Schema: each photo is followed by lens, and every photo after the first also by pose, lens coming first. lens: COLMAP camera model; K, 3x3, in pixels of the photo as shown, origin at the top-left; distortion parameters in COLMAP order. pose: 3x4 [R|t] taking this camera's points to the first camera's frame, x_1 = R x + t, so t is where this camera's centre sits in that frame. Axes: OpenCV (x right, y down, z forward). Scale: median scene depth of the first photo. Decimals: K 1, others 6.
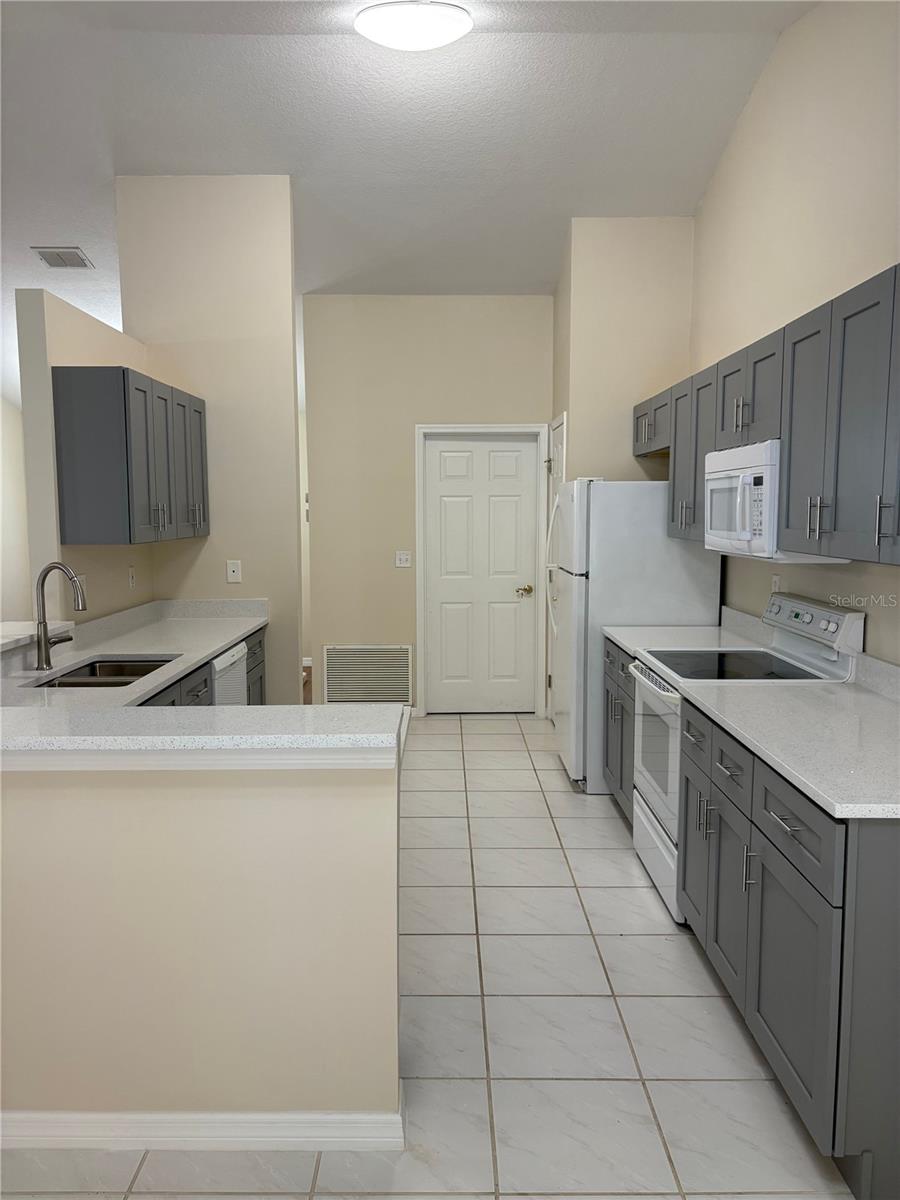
lens RADIAL K [[914.5, 0, 450.0], [0, 914.5, 600.0], [0, 0, 1]] dist [0.015473, 0.002042]
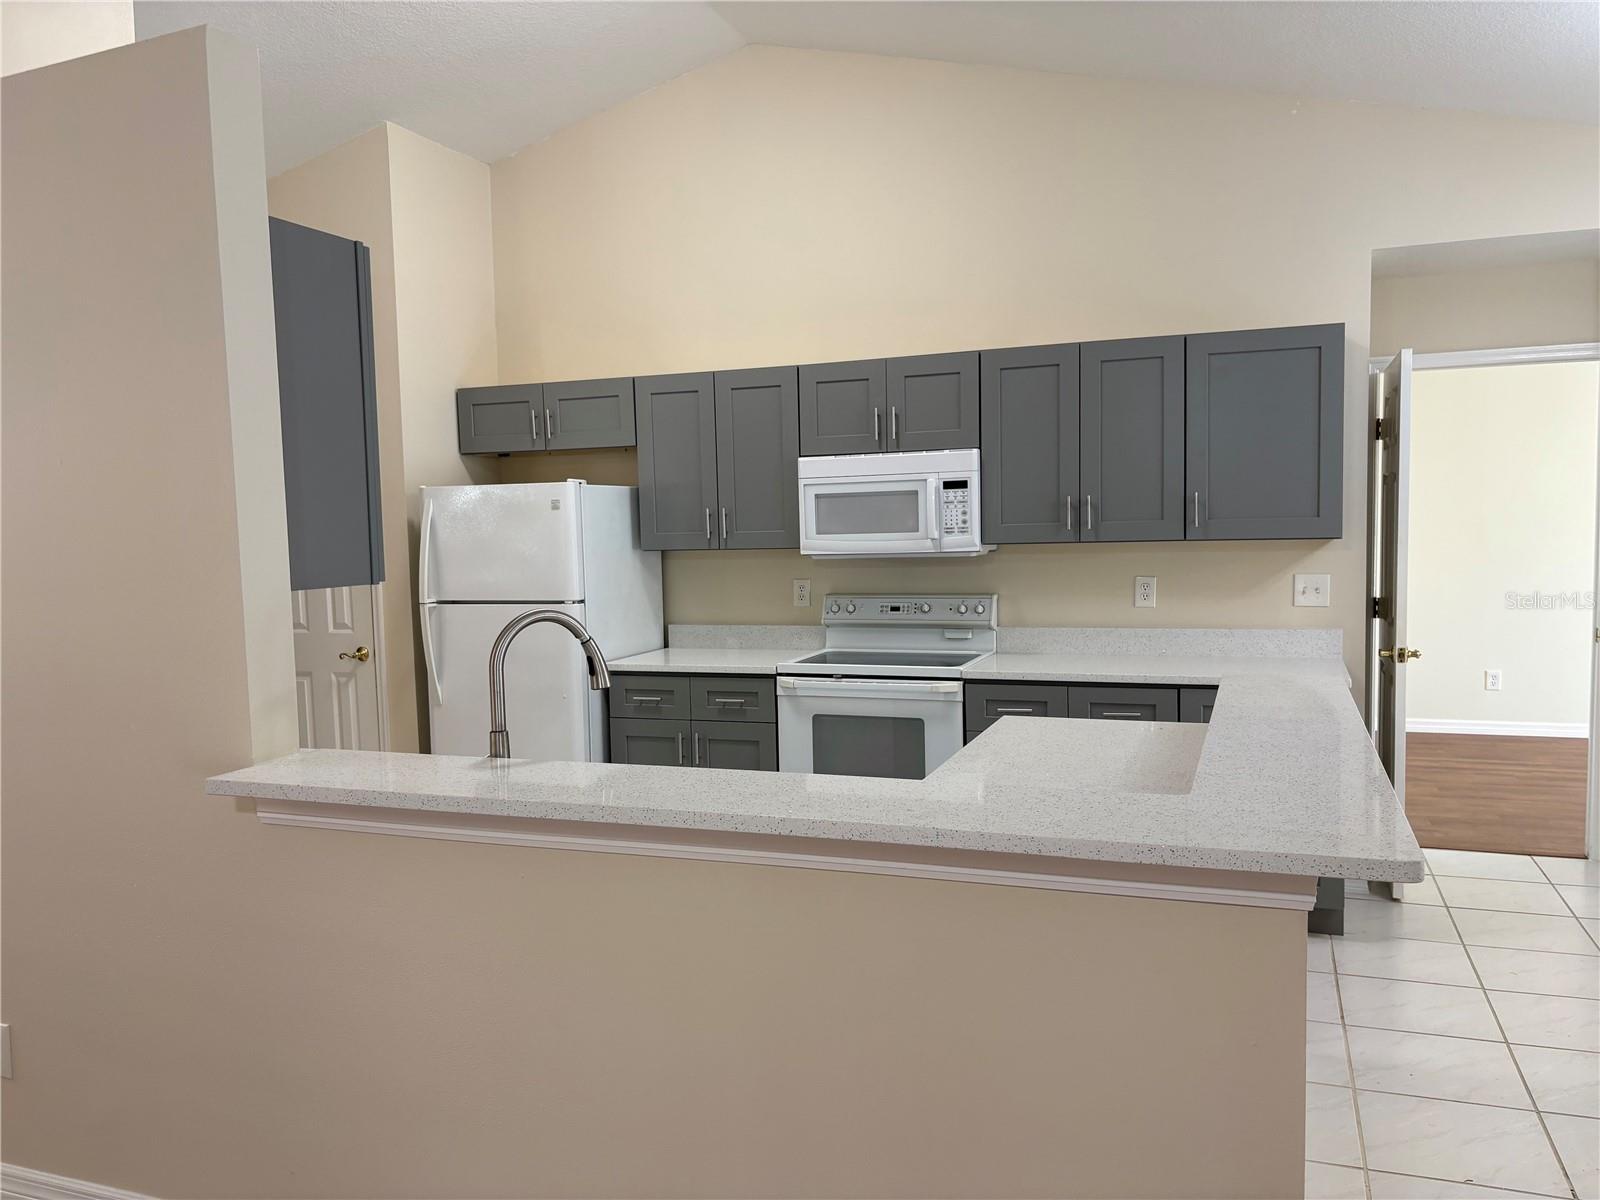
lens RADIAL K [[1219.3, 0, 800.0], [0, 1219.3, 600.0], [0, 0, 1]] dist [0.015473, 0.002042]
pose [[0.344844, -0.076918, 0.935503, -0.780468], [0.118454, 0.992235, 0.037918, -0.046689], [-0.931156, 0.097738, 0.351278, 0.451733]]
